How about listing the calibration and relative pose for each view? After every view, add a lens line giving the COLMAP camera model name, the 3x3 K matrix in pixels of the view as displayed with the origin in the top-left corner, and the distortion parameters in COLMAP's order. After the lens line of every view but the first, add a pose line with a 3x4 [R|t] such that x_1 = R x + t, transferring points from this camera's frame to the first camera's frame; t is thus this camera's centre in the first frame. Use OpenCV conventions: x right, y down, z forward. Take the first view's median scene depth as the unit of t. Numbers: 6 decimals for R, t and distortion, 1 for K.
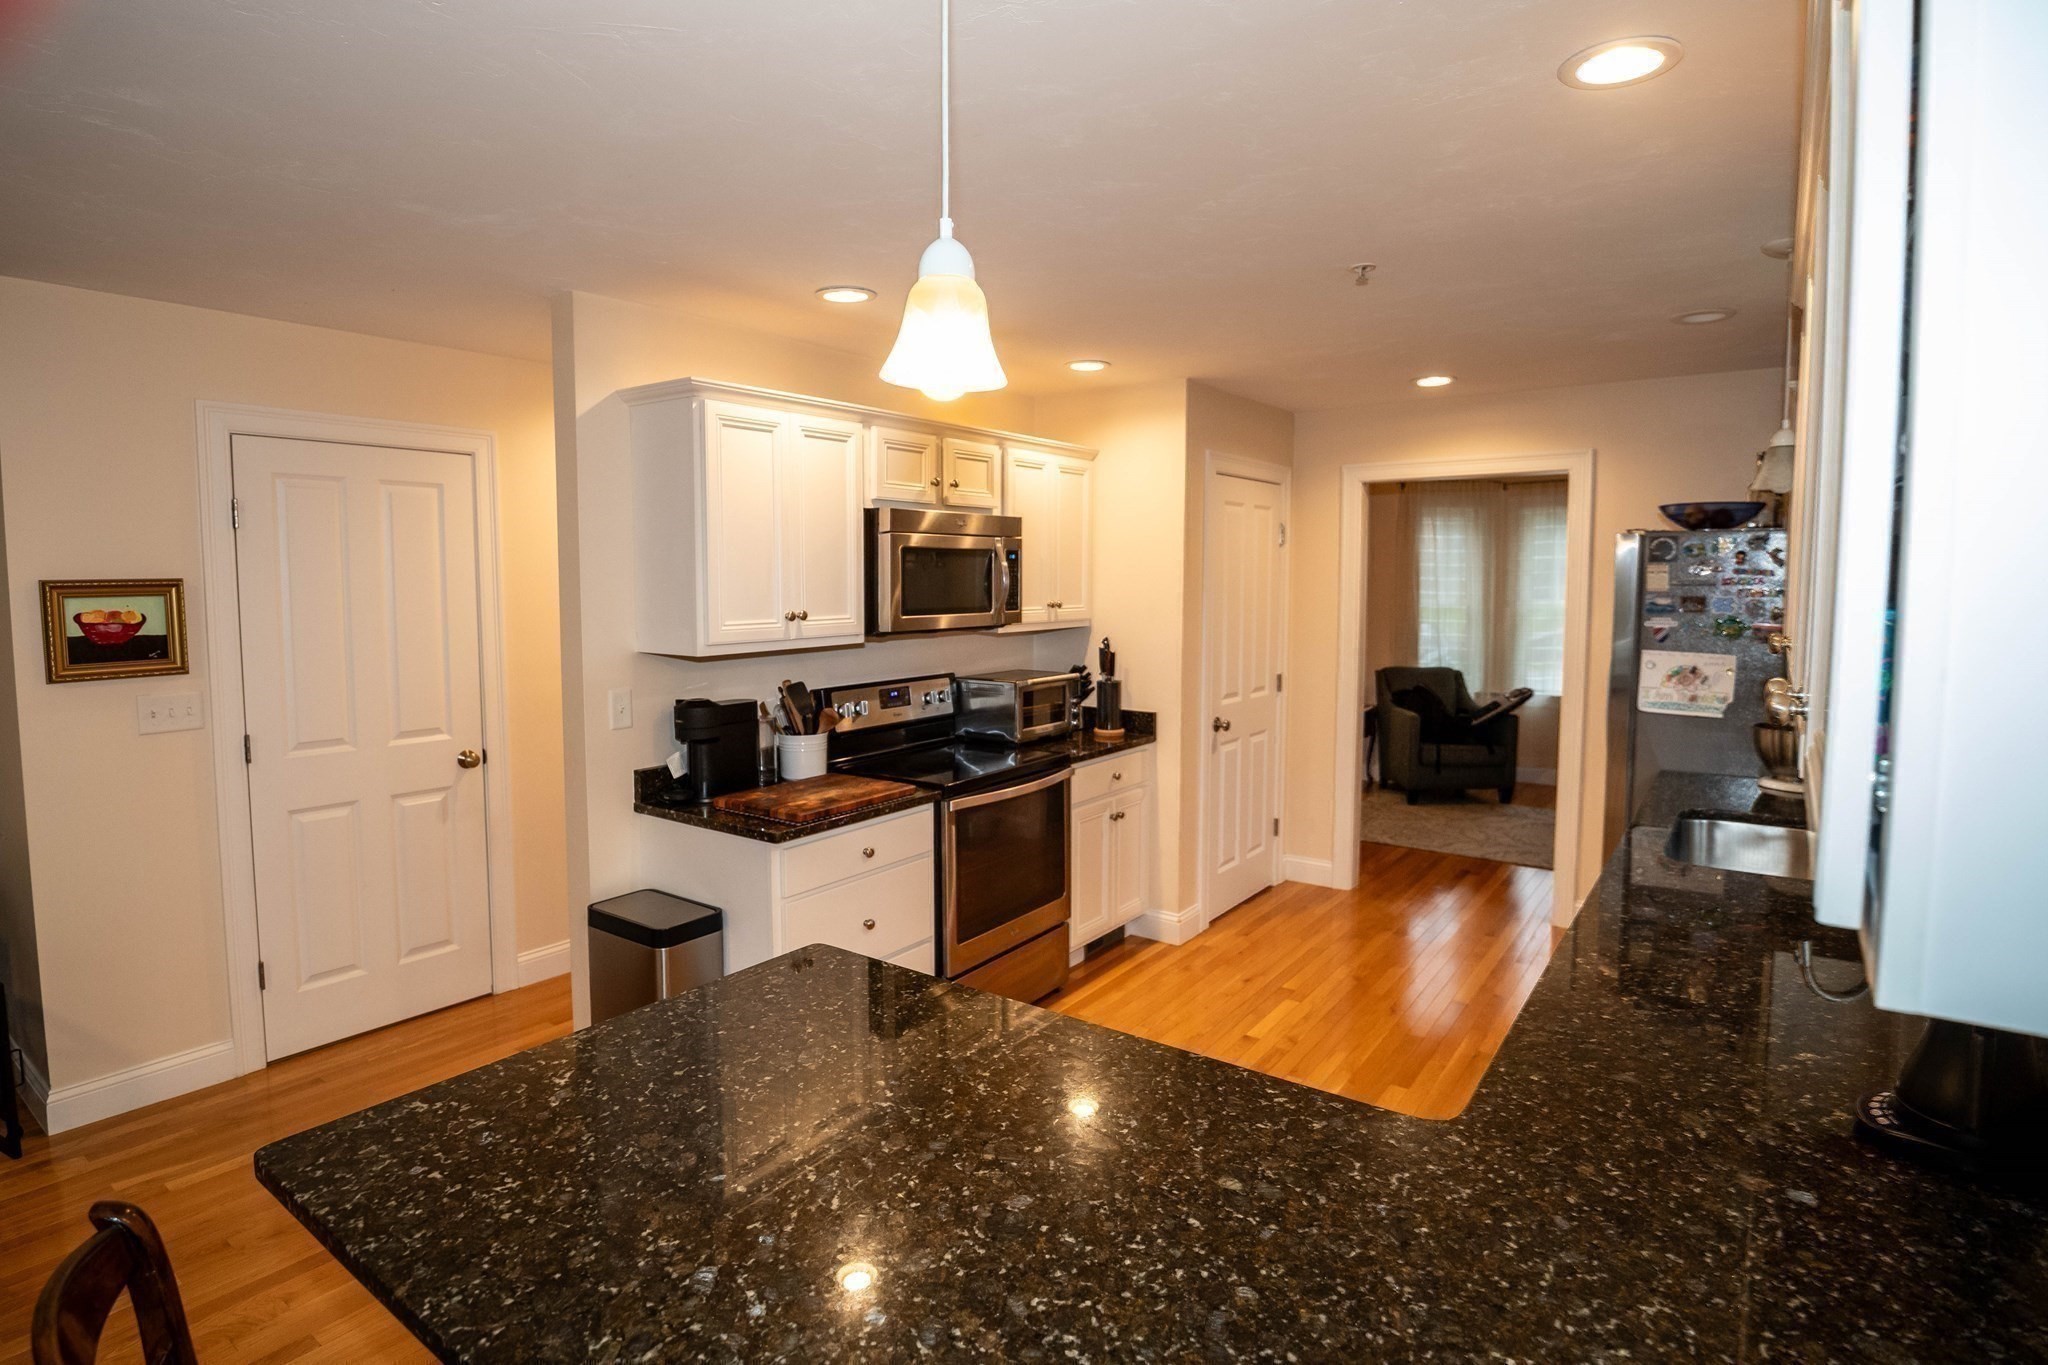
lens RADIAL K [[1039.6, 0, 979.2], [0, 1039.6, 654.2], [0, 0, 1]] dist [-0.028371, -0.001373]
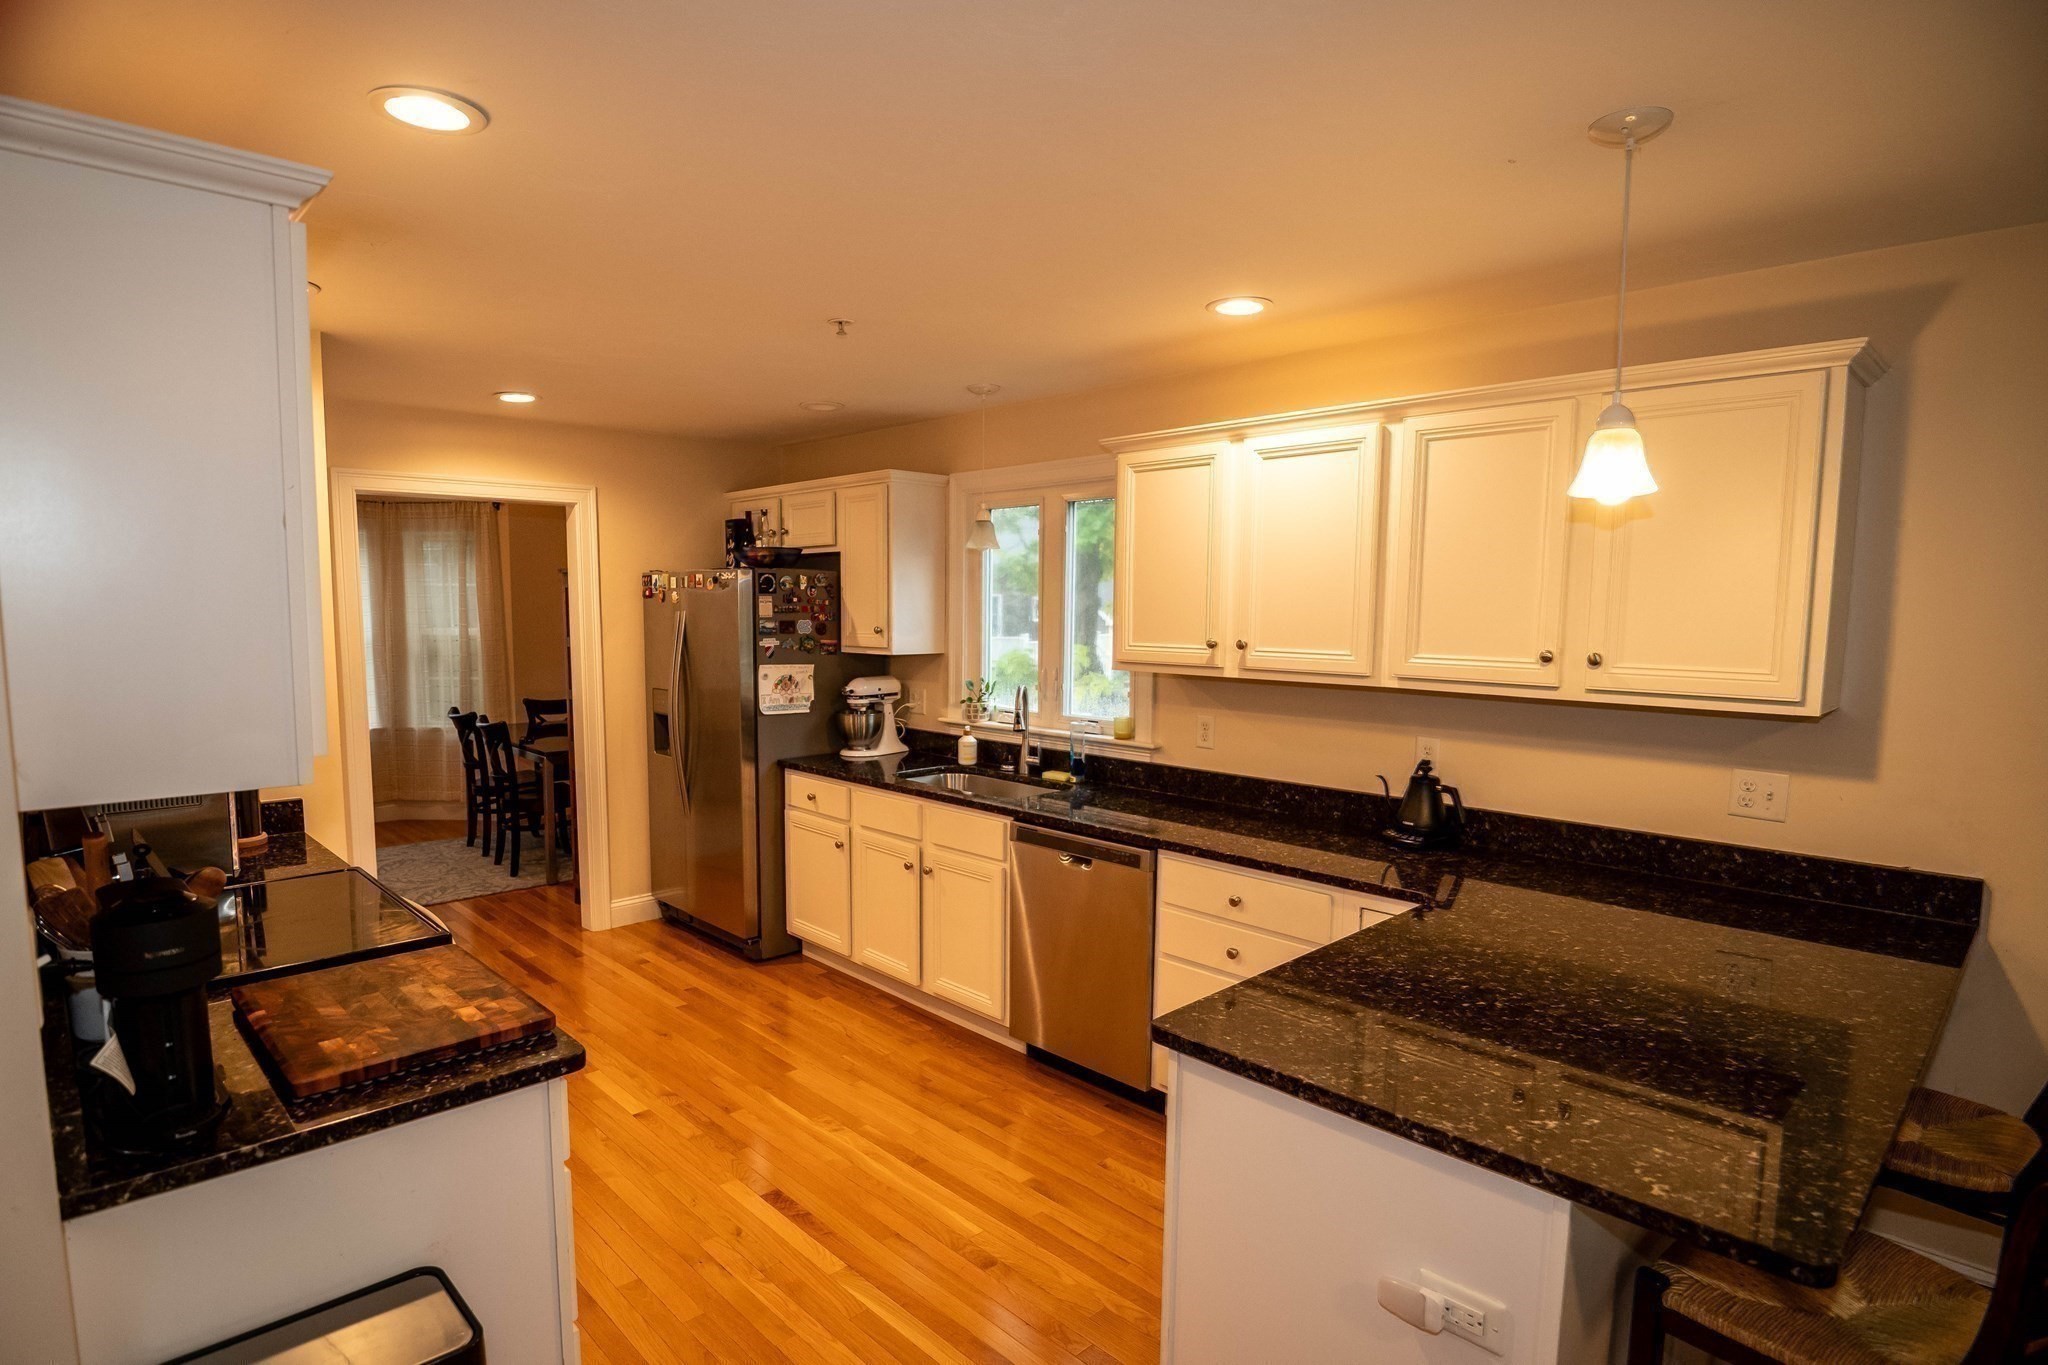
lens RADIAL K [[1065.0, 0, 965.6], [0, 1065.0, 707.5], [0, 0, 1]] dist [-0.003970, -0.000787]
pose [[0.182799, -0.092513, 0.978788, -0.617012], [0.070103, 0.994255, 0.080882, -0.043329], [-0.980648, 0.053831, 0.188234, 0.570232]]
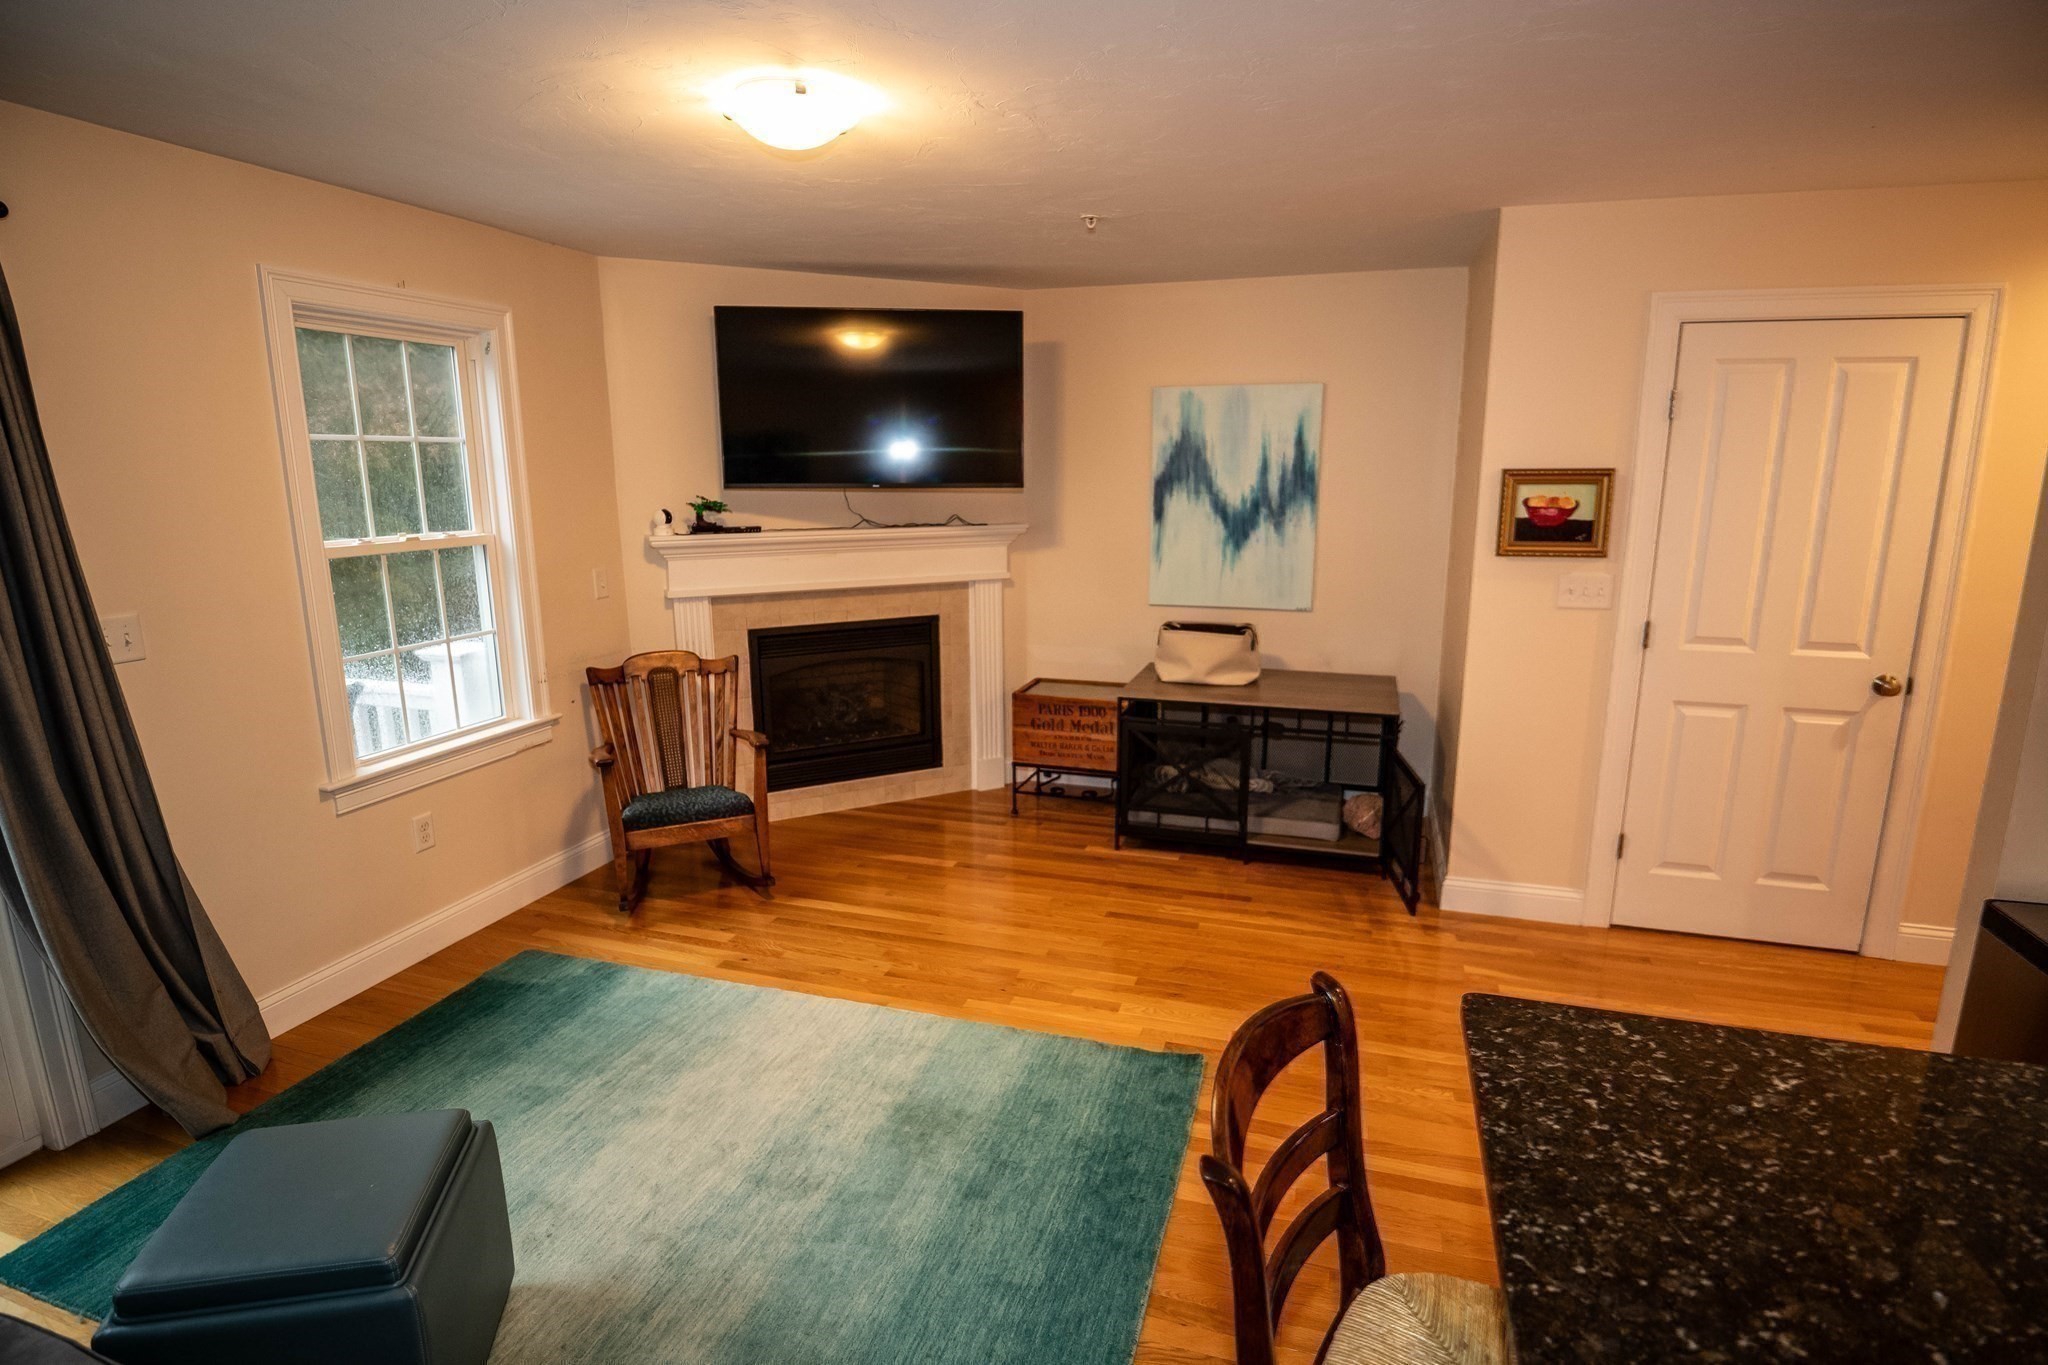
lens RADIAL K [[1018.4, 0, 1046.7], [0, 1018.4, 683.7], [0, 0, 1]] dist [-0.032243, -0.000701]
pose [[0.344735, 0.194531, -0.918322, 0.027223], [-0.067346, 0.980896, 0.182505, -0.004645], [0.936281, -0.001070, 0.351250, 0.065472]]
